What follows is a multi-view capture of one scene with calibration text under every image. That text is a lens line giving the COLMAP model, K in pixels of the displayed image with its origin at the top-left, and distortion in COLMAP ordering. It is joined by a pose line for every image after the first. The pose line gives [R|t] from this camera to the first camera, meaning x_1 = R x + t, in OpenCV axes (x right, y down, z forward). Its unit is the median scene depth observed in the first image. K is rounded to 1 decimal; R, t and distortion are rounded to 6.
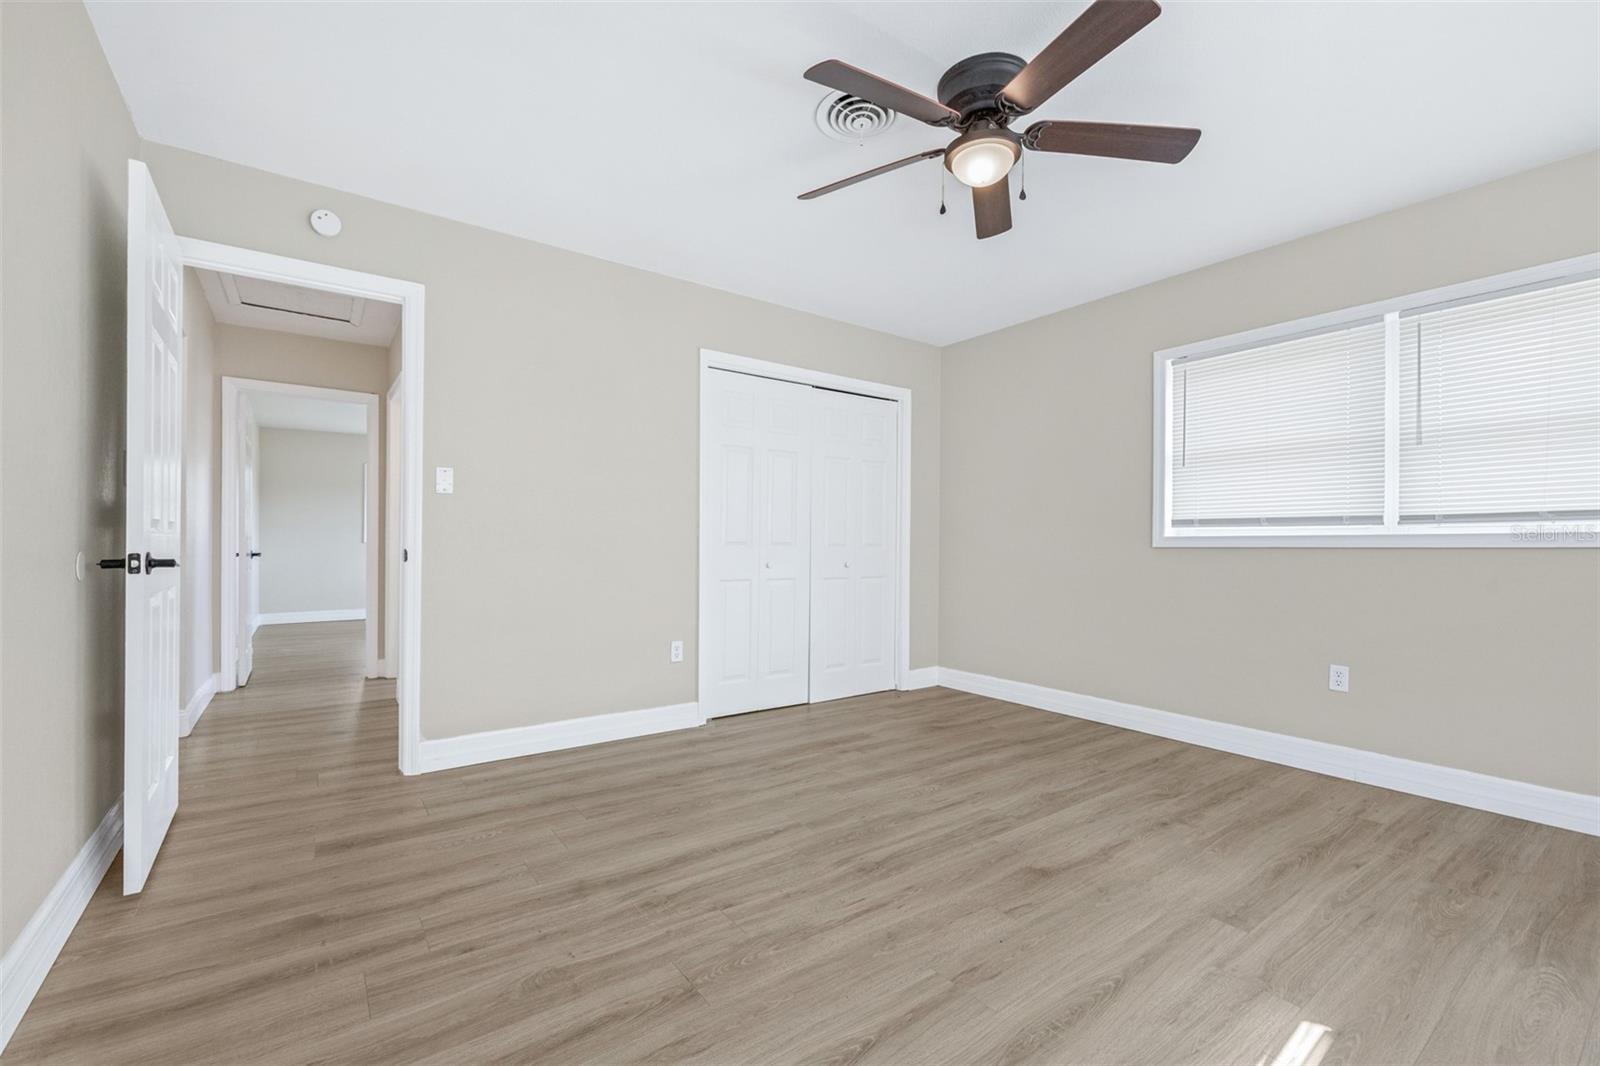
lens RADIAL K [[680.8, 0, 794.6], [0, 680.8, 536.2], [0, 0, 1]] dist [0.003158, -0.000060]
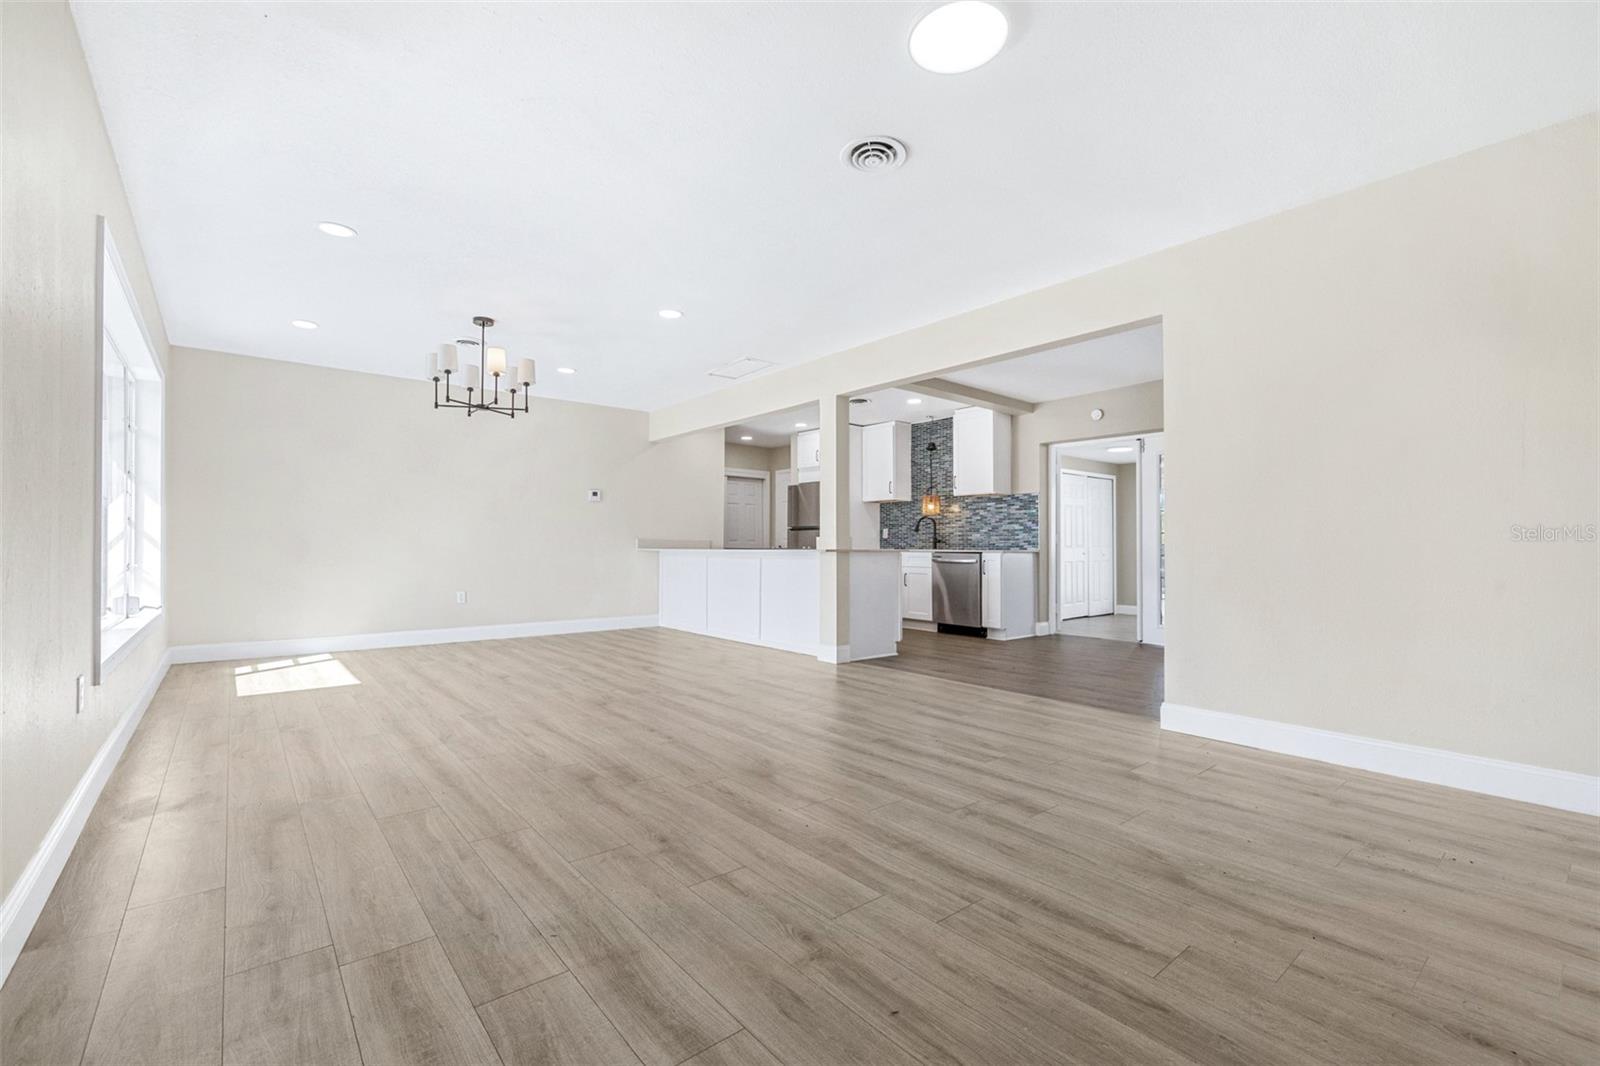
lens RADIAL K [[680.8, 0, 796.5], [0, 680.8, 537.1], [0, 0, 1]] dist [0.003158, -0.000060]
pose [[0.063019, -0.022757, -0.997753, 0.416260], [-0.000692, 0.999739, -0.022846, 0.019035], [0.998012, 0.002130, 0.062987, 0.328979]]
